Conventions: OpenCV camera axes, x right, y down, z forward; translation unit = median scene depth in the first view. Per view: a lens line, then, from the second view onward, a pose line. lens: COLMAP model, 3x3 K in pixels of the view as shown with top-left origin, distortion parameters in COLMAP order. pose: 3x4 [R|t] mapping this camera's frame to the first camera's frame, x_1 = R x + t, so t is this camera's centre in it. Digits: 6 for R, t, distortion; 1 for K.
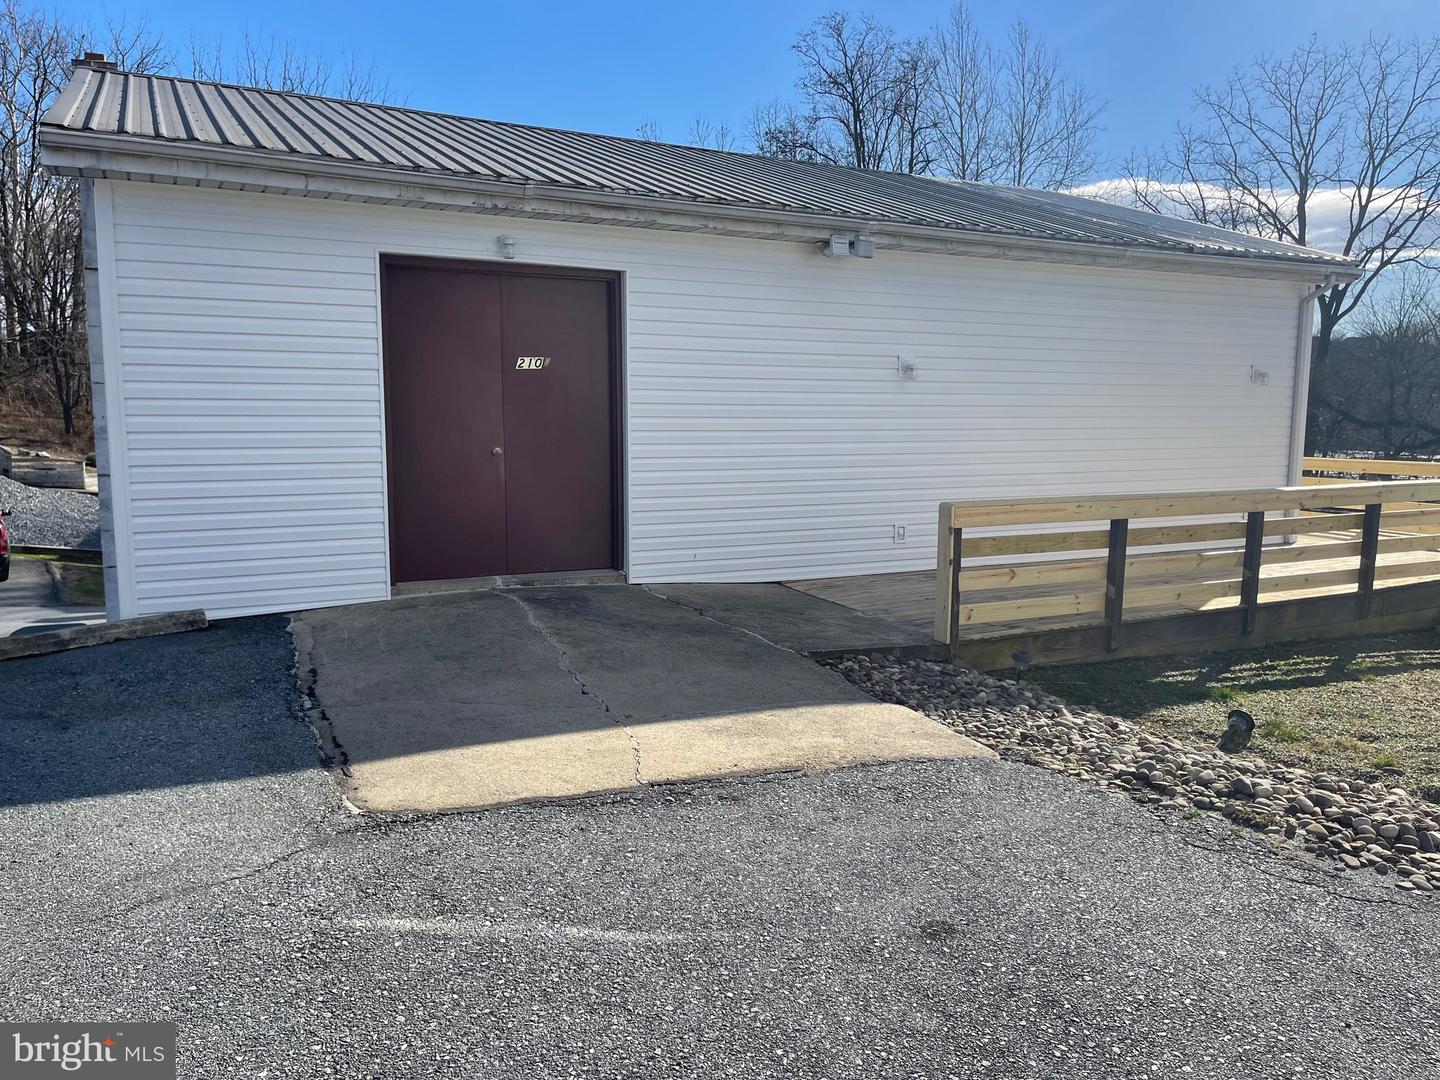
lens RADIAL K [[1057.2, 0, 720.7], [0, 1057.2, 534.6], [0, 0, 1]] dist [-0.012356, -0.003368]
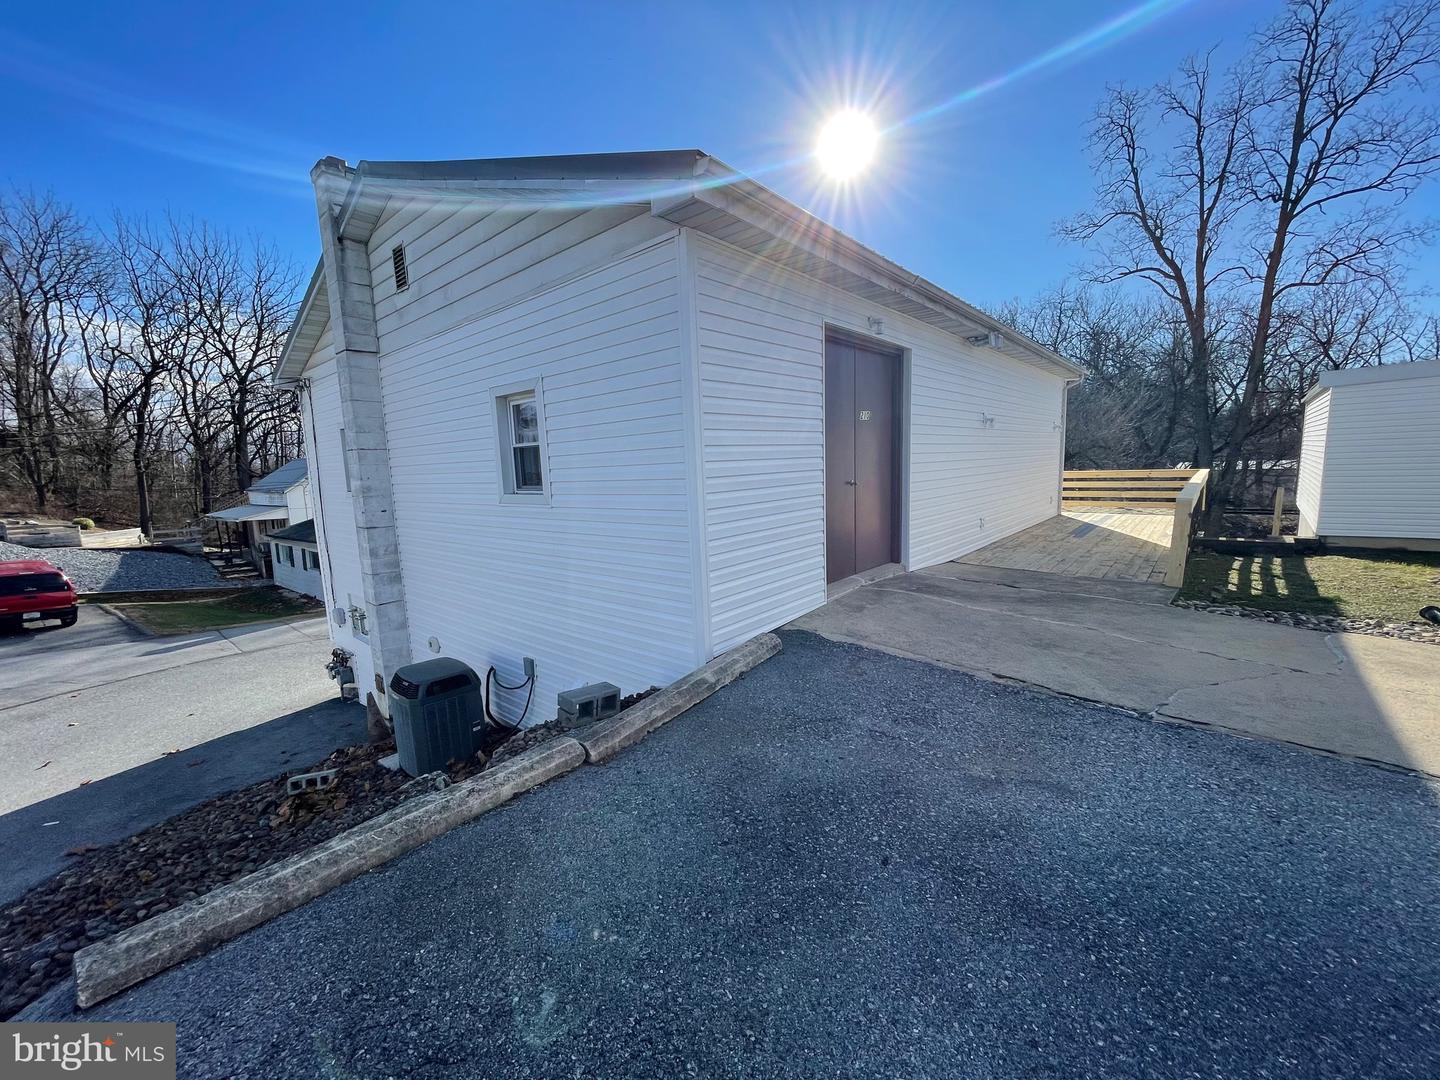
lens RADIAL K [[576.2, 0, 708.9], [0, 576.2, 542.8], [0, 0, 1]] dist [-0.001249, -0.000325]
pose [[0.937700, -0.086347, 0.336546, -0.596402], [0.080553, 0.996263, 0.031169, -0.038585], [-0.337980, -0.002117, 0.941151, 0.358112]]
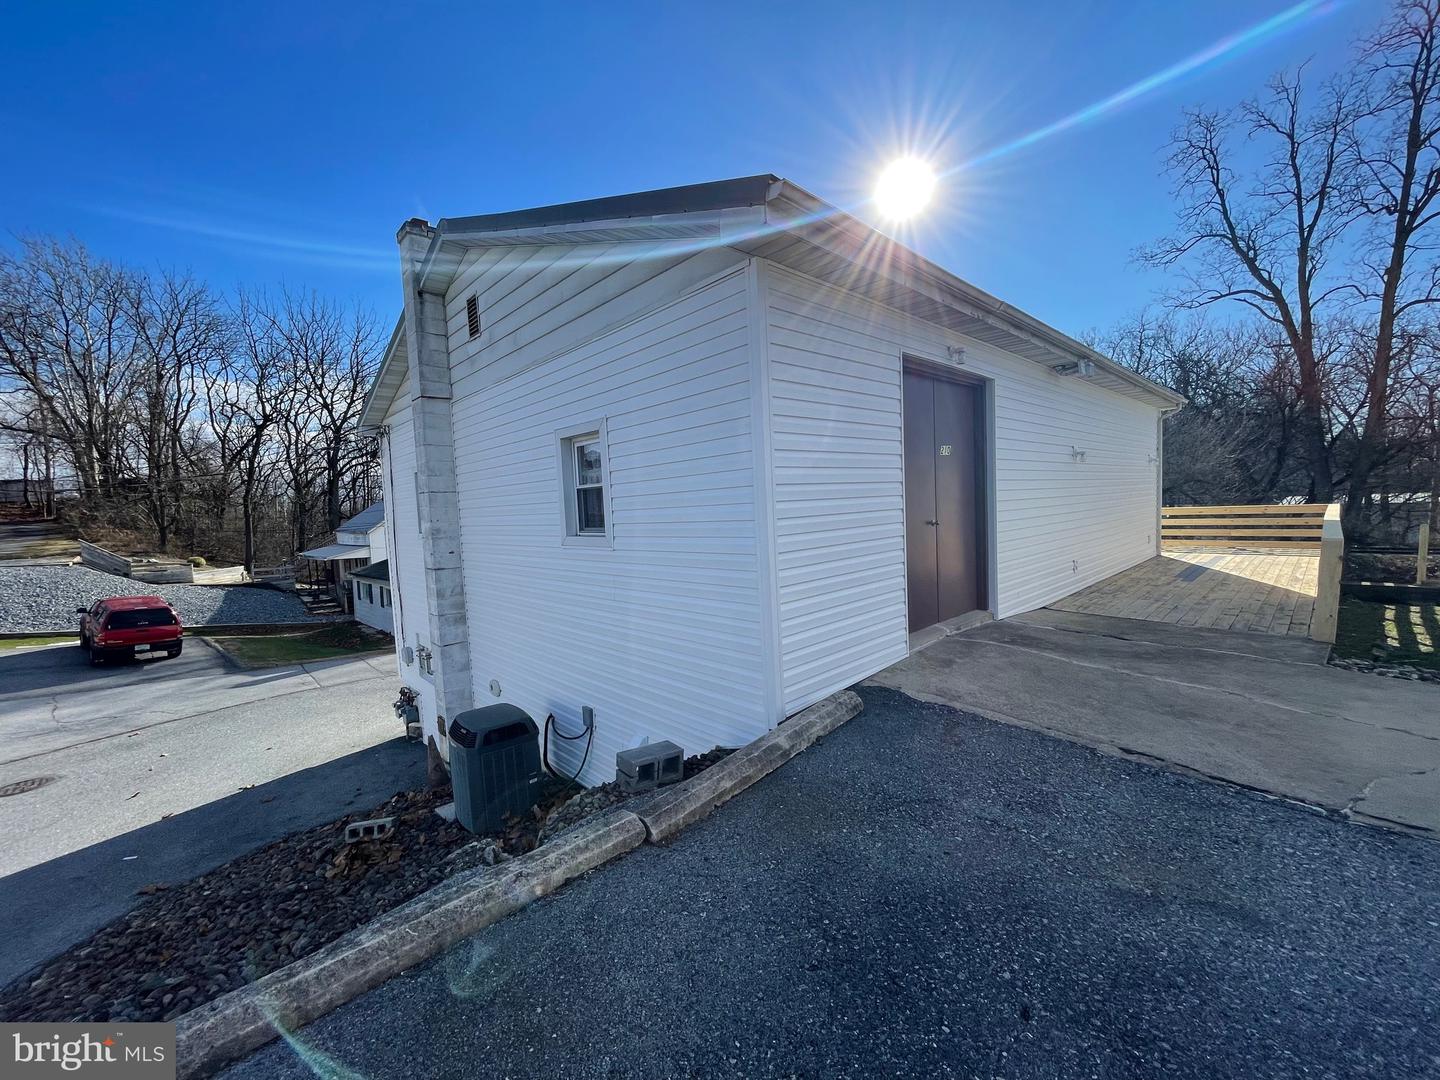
lens RADIAL K [[576.2, 0, 710.0], [0, 576.2, 542.6], [0, 0, 1]] dist [-0.001249, -0.000325]
pose [[0.967325, -0.064997, 0.245065, -0.592619], [0.078108, 0.995967, -0.044155, -0.044235], [-0.241207, 0.061854, 0.968501, 0.393660]]
